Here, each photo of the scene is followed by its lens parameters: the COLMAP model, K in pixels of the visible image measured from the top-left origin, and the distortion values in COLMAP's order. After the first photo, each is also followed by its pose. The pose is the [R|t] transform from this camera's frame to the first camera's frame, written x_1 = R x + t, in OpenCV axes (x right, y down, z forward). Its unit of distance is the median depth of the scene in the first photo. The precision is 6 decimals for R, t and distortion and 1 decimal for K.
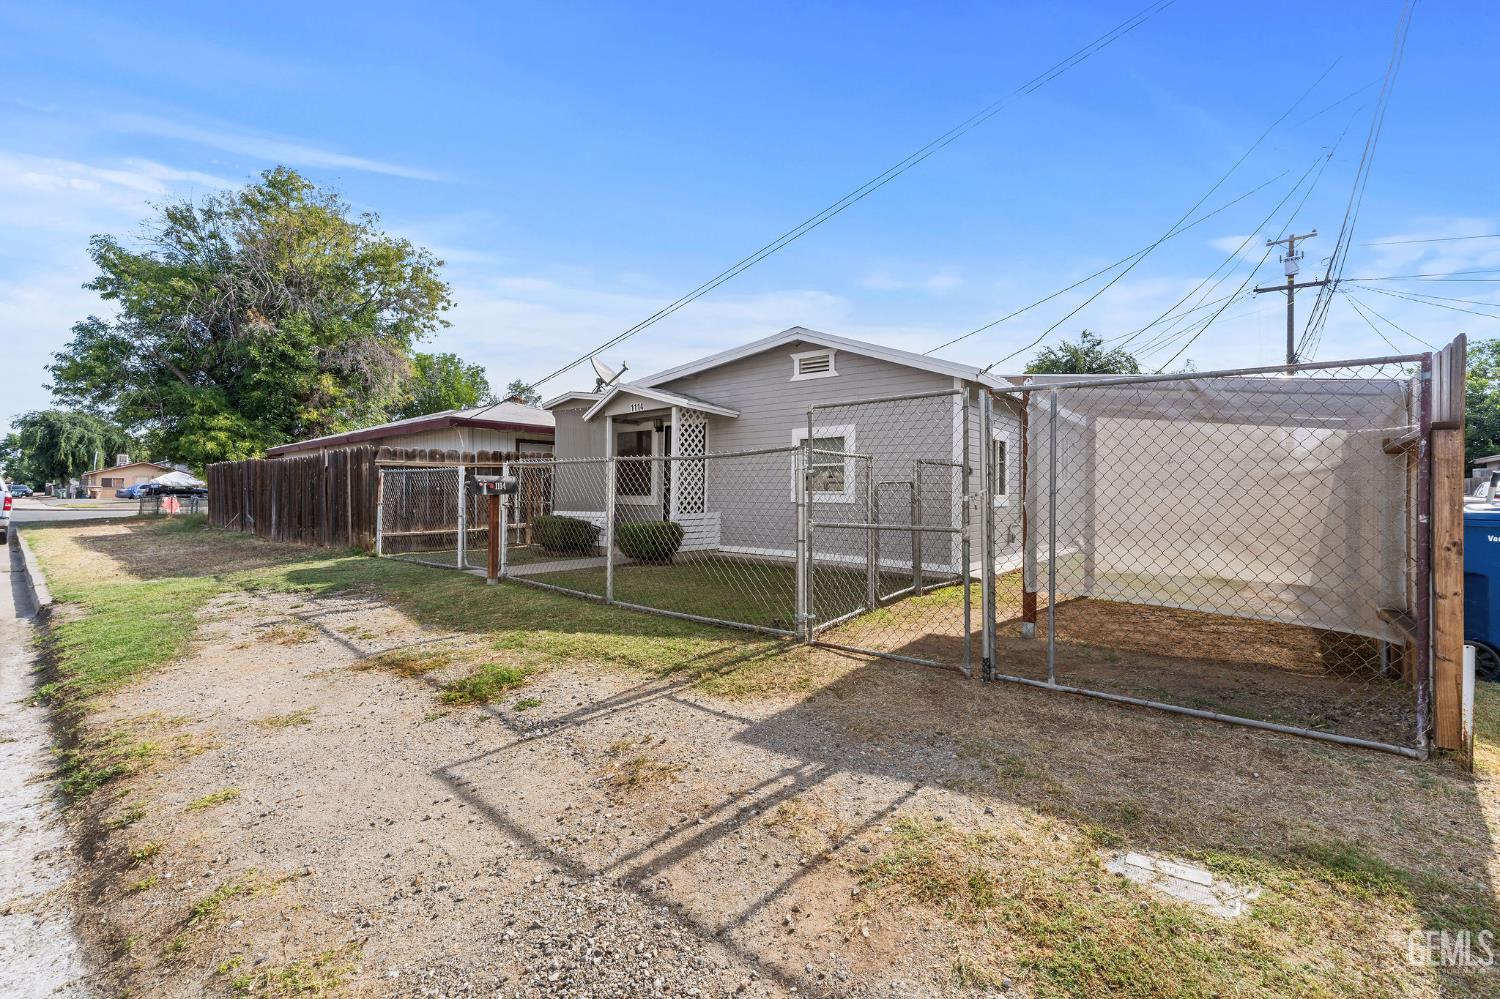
lens RADIAL K [[627.9, 0, 748.9], [0, 627.9, 489.1], [0, 0, 1]] dist [-0.000693, 0.000170]
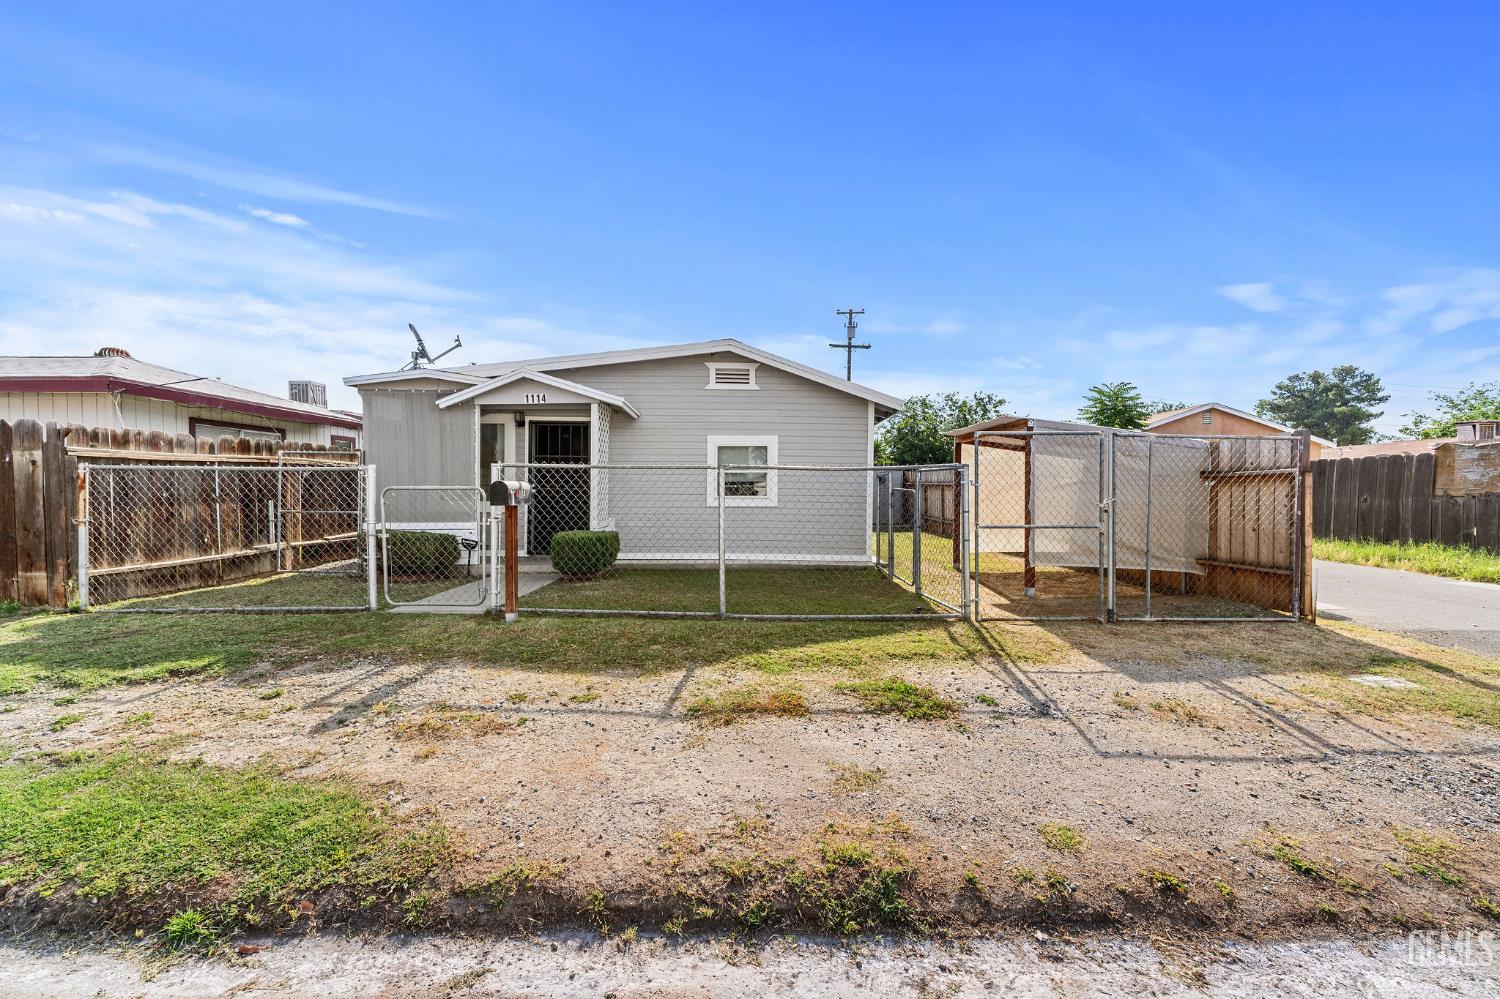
lens RADIAL K [[627.9, 0, 736.6], [0, 627.9, 500.3], [0, 0, 1]] dist [-0.000693, 0.000170]
pose [[0.764161, -0.011724, 0.644919, -0.575747], [-0.002080, 0.999785, 0.020639, -0.011343], [-0.645022, -0.017113, 0.763973, 0.187223]]
